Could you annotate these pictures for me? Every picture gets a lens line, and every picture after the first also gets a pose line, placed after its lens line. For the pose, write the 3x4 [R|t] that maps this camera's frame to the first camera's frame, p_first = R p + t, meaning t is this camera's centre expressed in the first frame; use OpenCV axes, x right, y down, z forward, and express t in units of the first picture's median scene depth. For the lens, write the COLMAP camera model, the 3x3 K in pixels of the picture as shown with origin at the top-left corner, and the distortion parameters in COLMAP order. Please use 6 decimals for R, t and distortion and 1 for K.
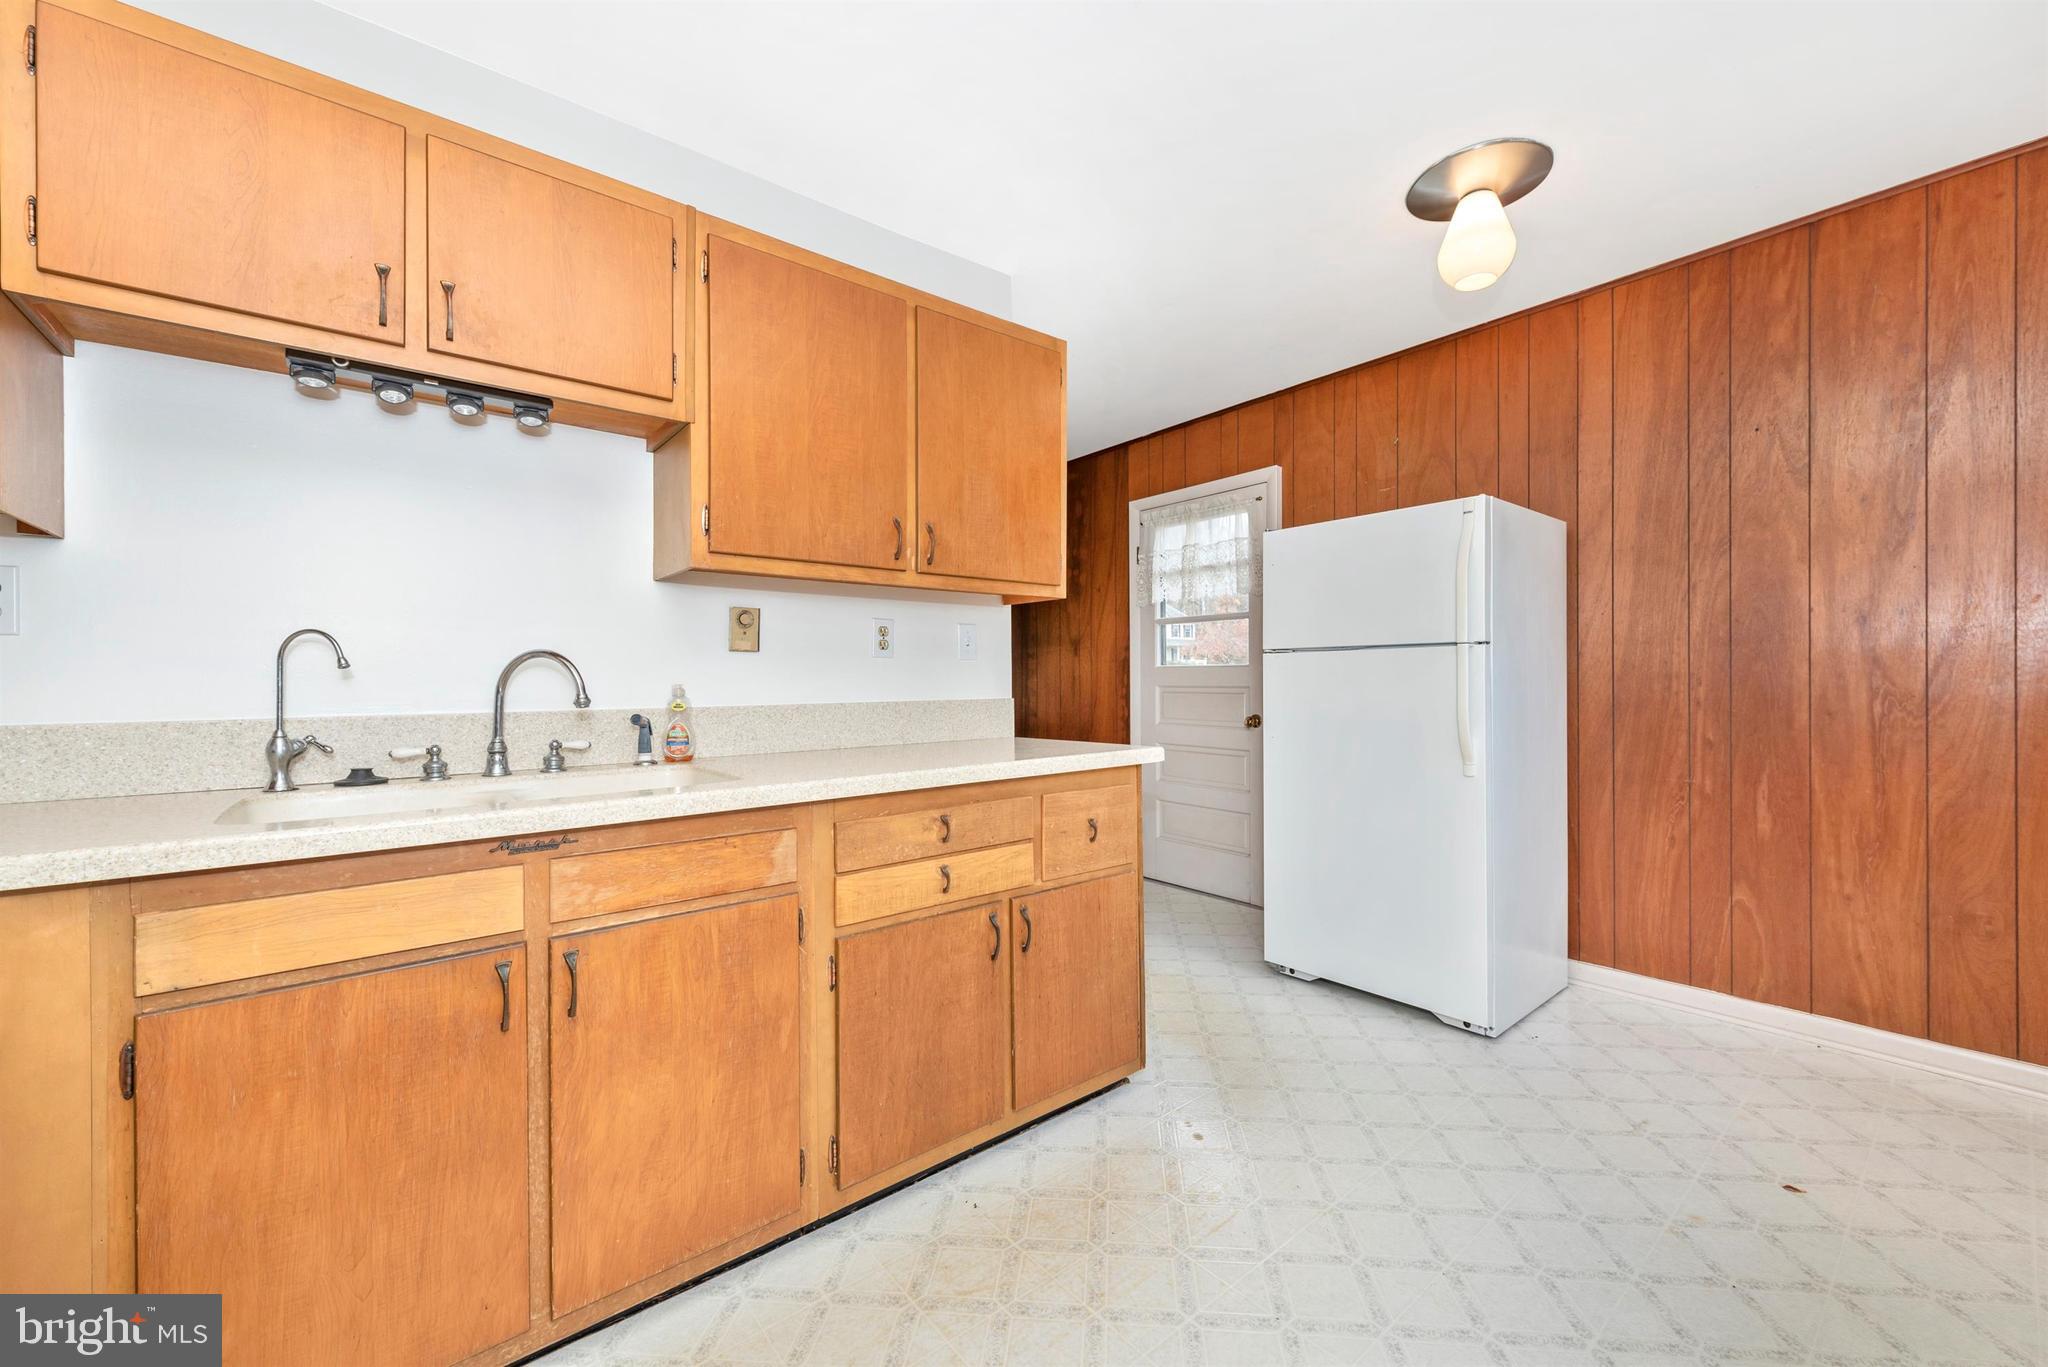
lens RADIAL K [[810.7, 0, 1024.0], [0, 810.7, 683.5], [0, 0, 1]] dist [-0.000636, -0.000065]
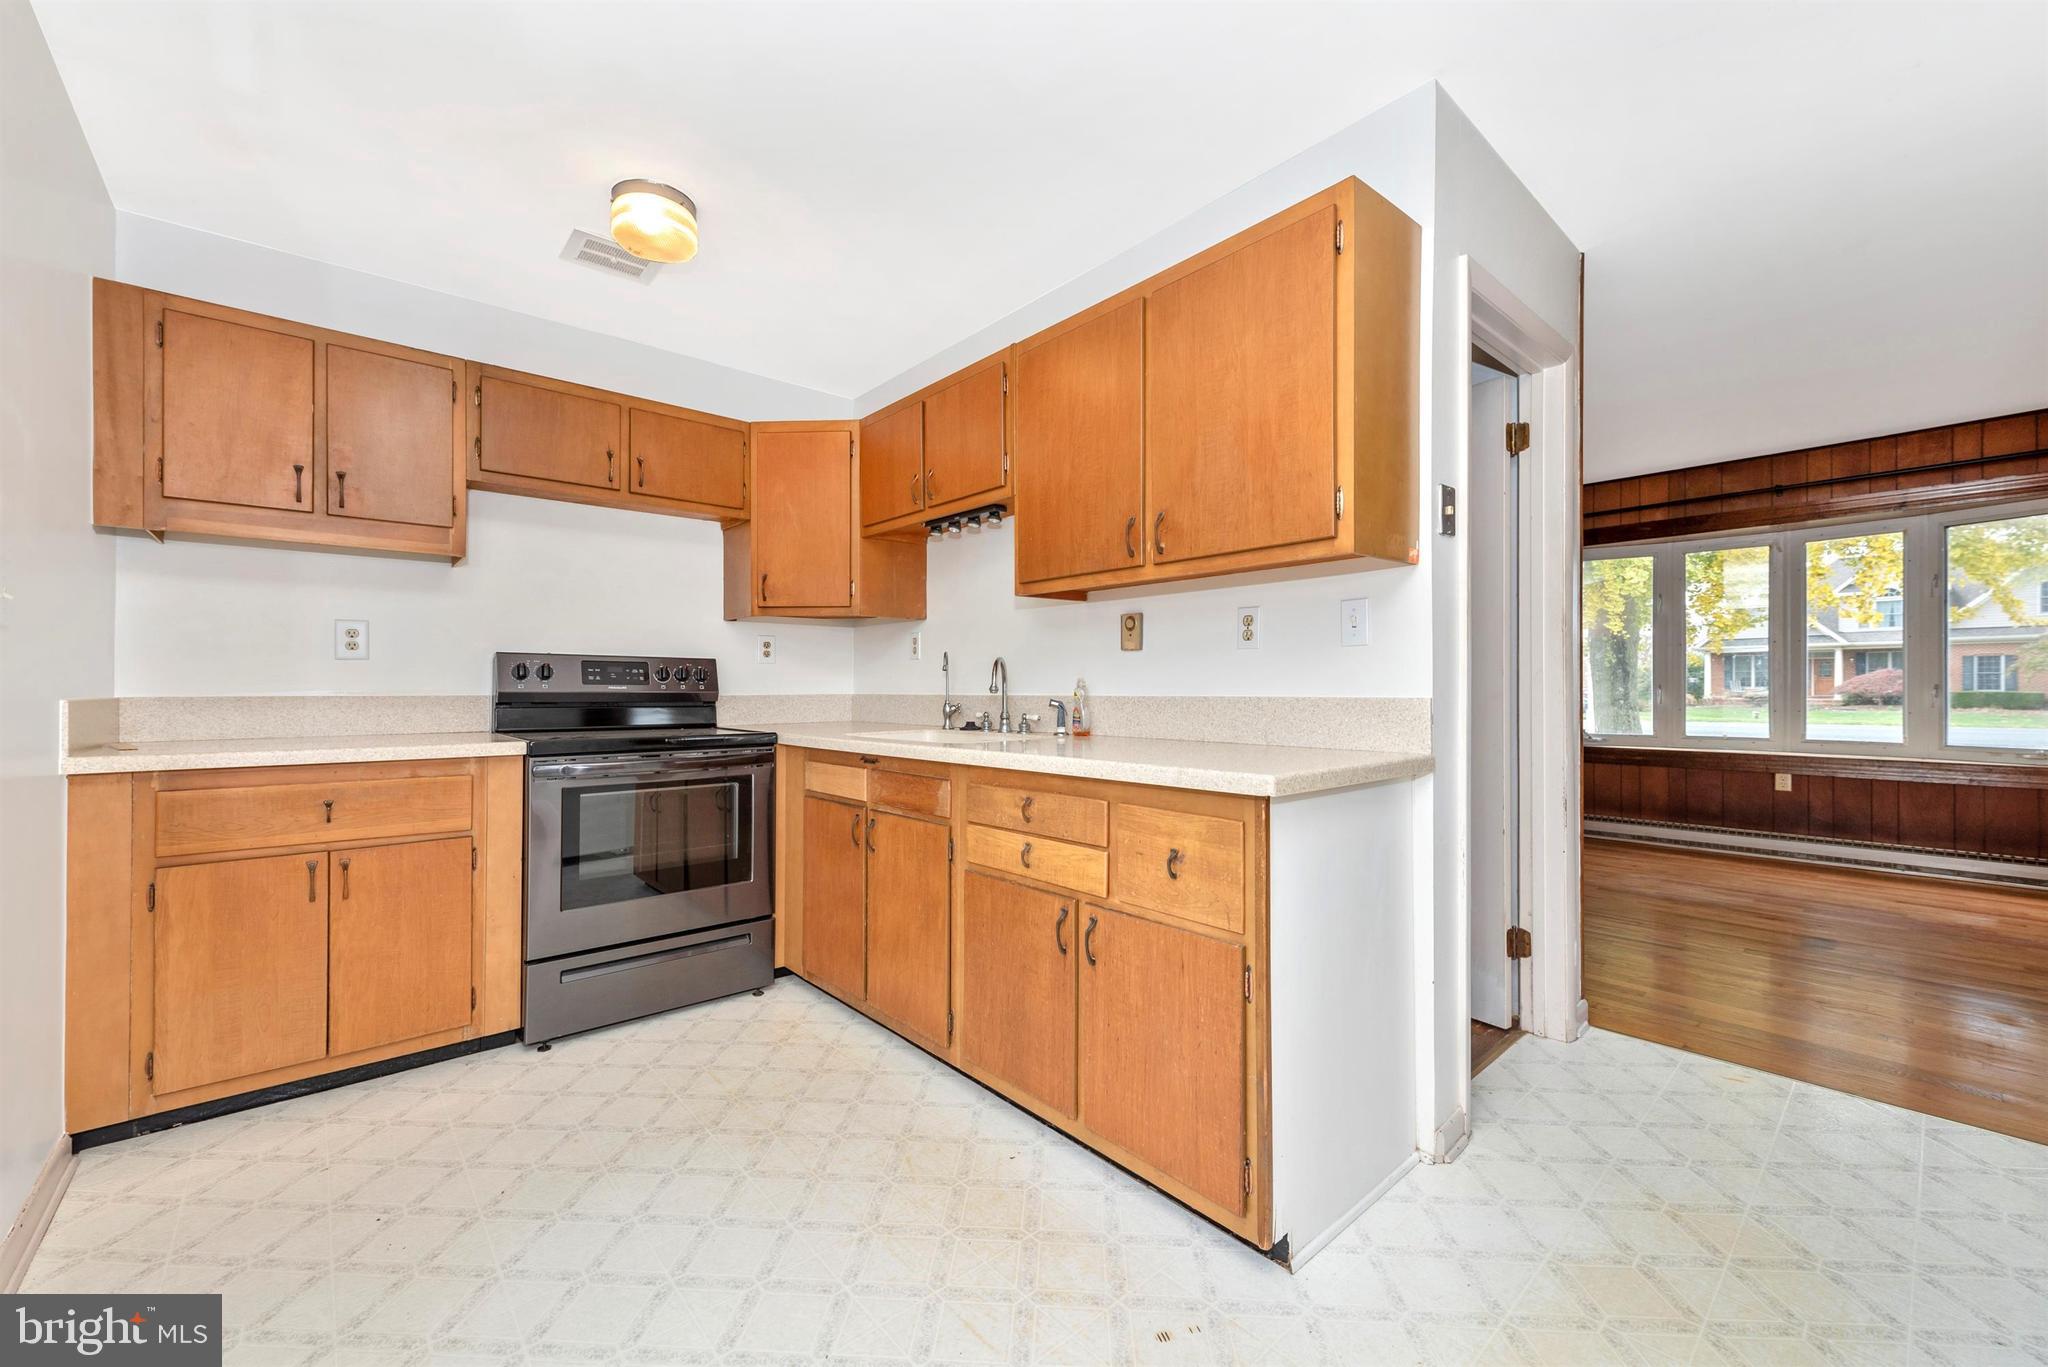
lens RADIAL K [[806.9, 0, 1020.0], [0, 806.9, 678.1], [0, 0, 1]] dist [0.001699, 0.000006]
pose [[0.024039, 0.002127, -0.999709, 0.939193], [0.004746, 0.999986, 0.002242, -0.002315], [0.999700, -0.004798, 0.024028, 0.904595]]
